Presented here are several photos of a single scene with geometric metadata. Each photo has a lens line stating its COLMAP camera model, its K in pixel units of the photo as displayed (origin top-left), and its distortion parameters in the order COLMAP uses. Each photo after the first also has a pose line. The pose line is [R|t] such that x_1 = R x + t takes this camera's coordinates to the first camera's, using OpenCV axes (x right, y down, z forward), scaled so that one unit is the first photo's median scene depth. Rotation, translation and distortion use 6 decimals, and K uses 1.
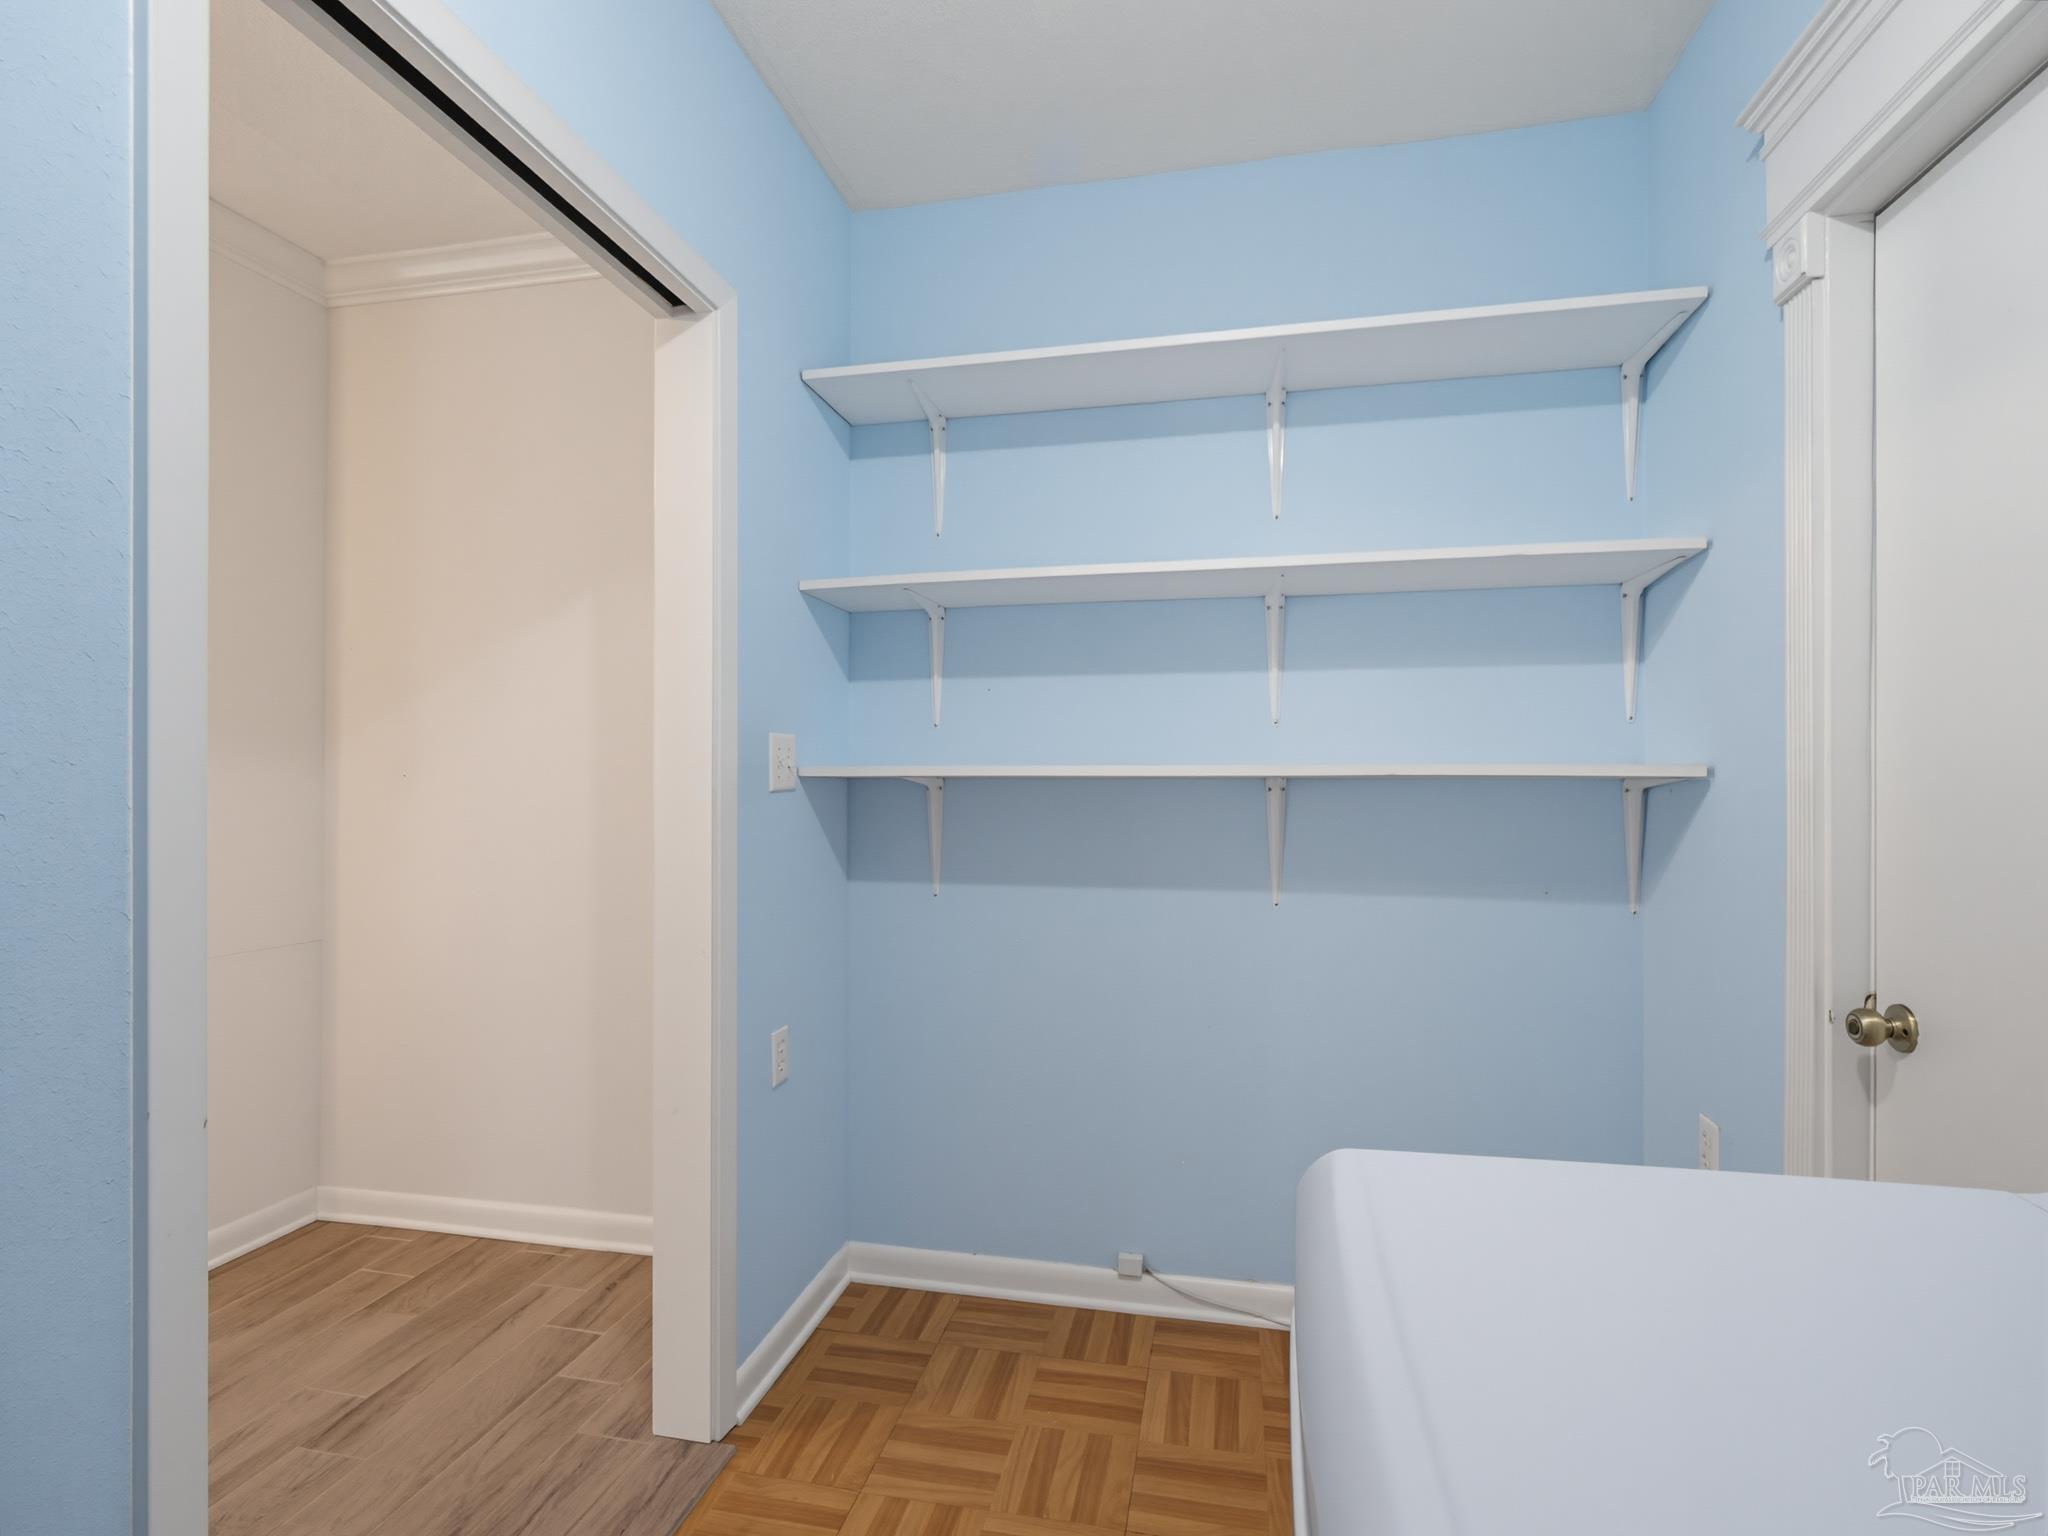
lens RADIAL K [[976.8, 0, 1024.0], [0, 976.8, 768.0], [0, 0, 1]] dist [-0.001648, -0.000631]
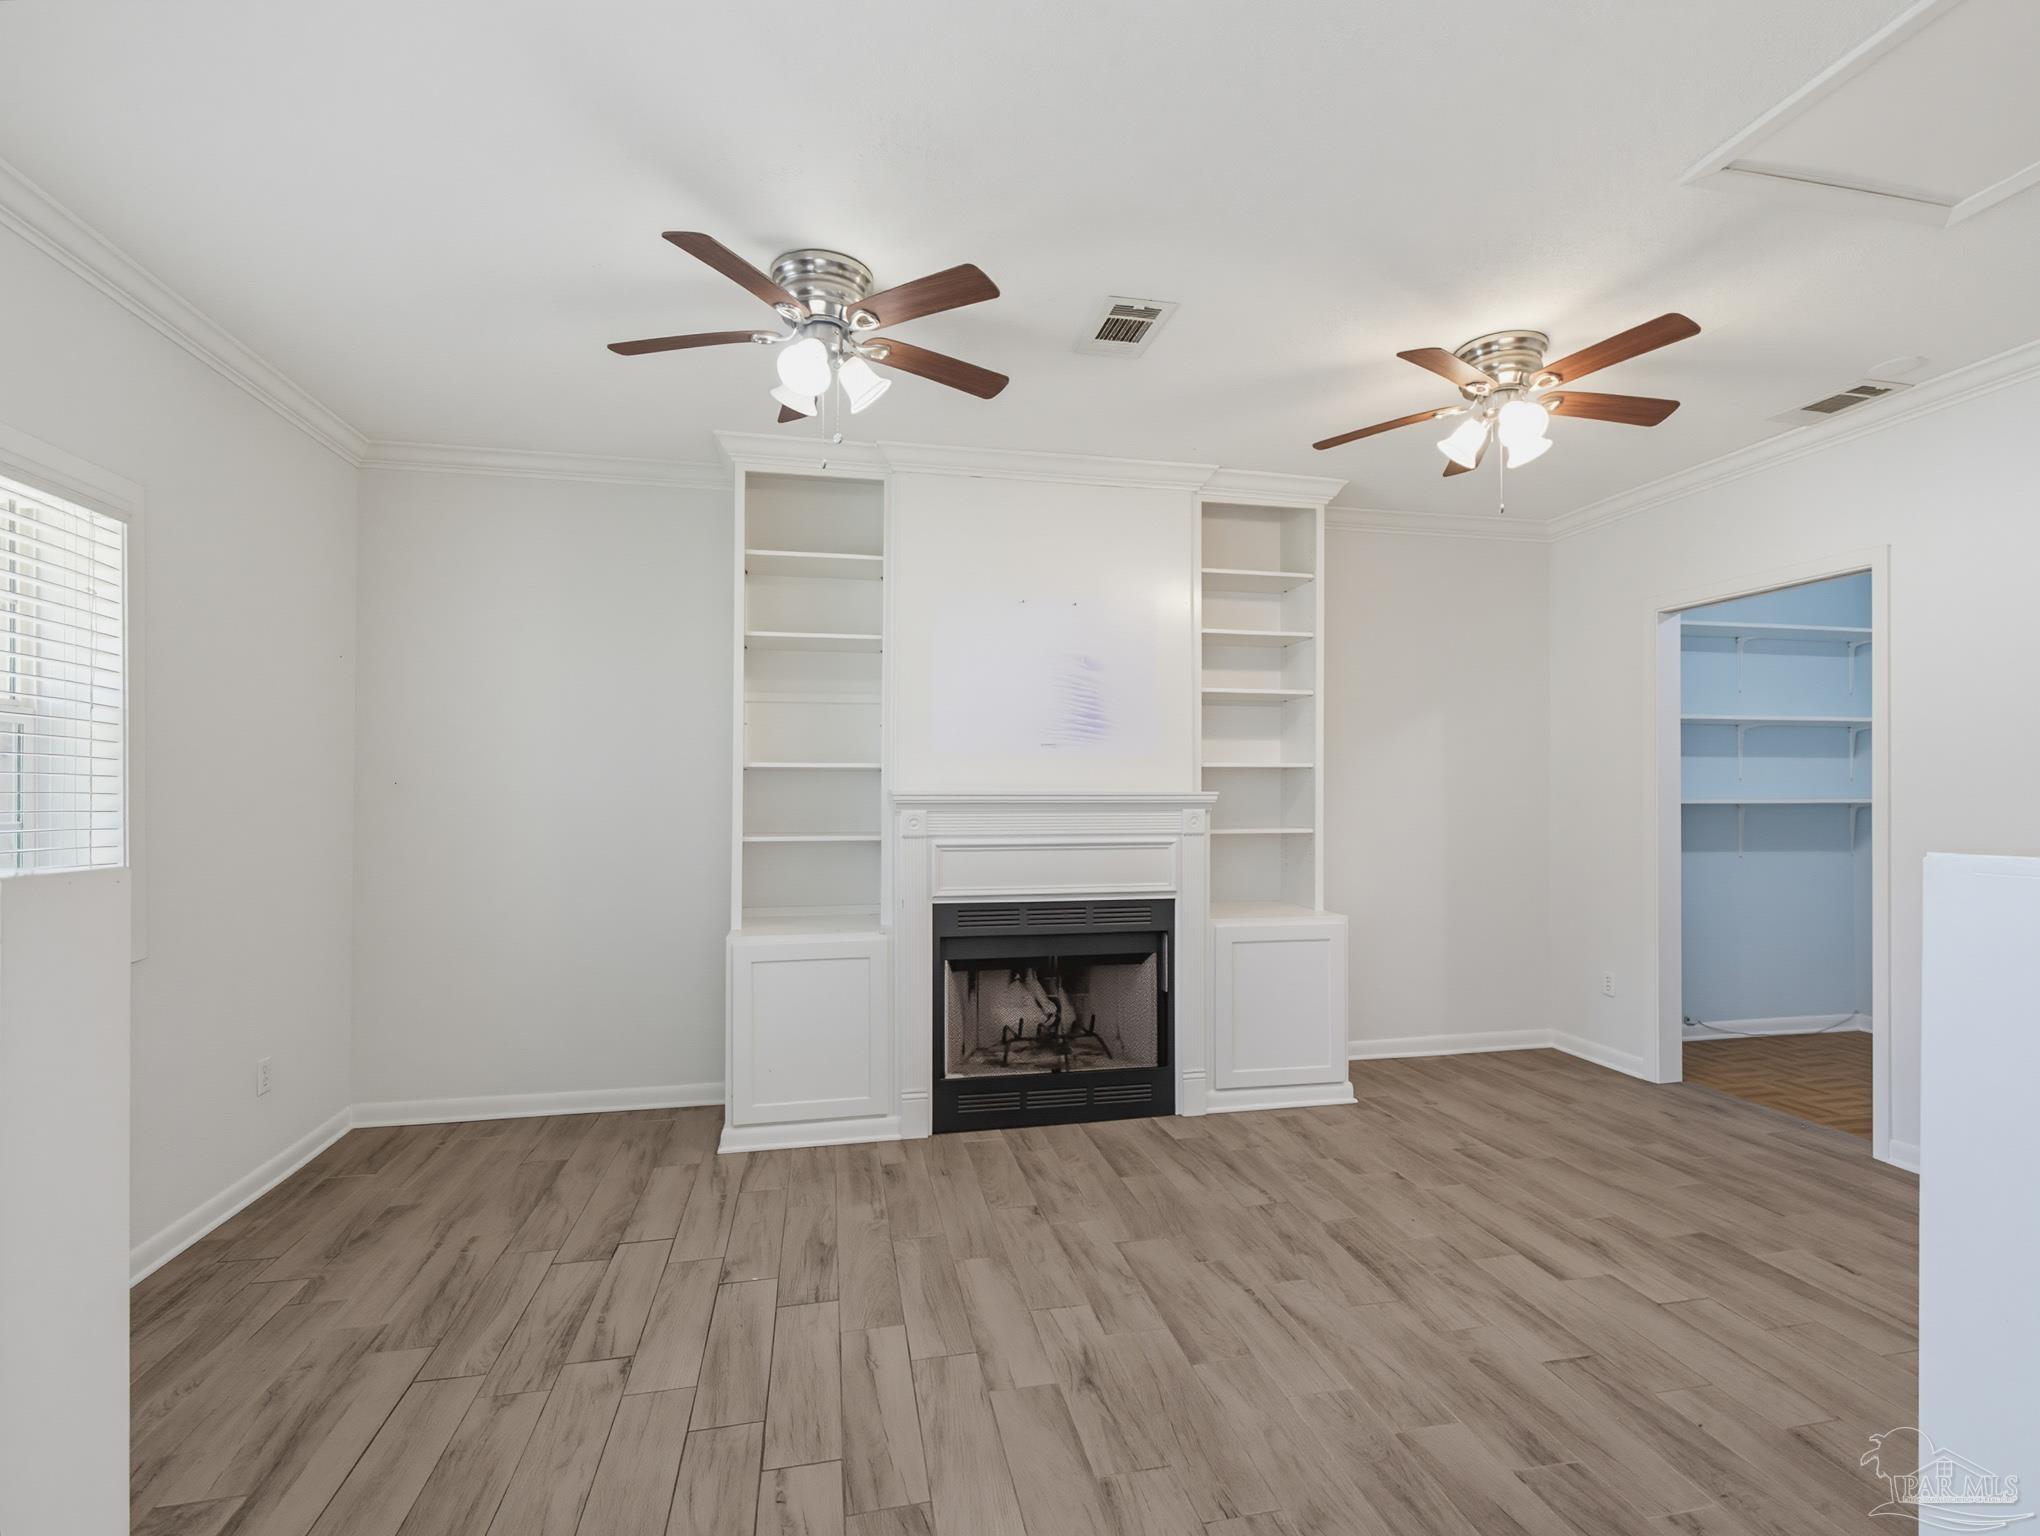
lens RADIAL K [[1009.8, 0, 1020.0], [0, 1009.8, 768.0], [0, 0, 1]] dist [-0.001857, -0.000867]
pose [[0.919204, 0.015581, 0.393472, -2.263563], [-0.007402, 0.999724, -0.022296, -0.008047], [-0.393711, 0.017582, 0.919066, -0.524741]]
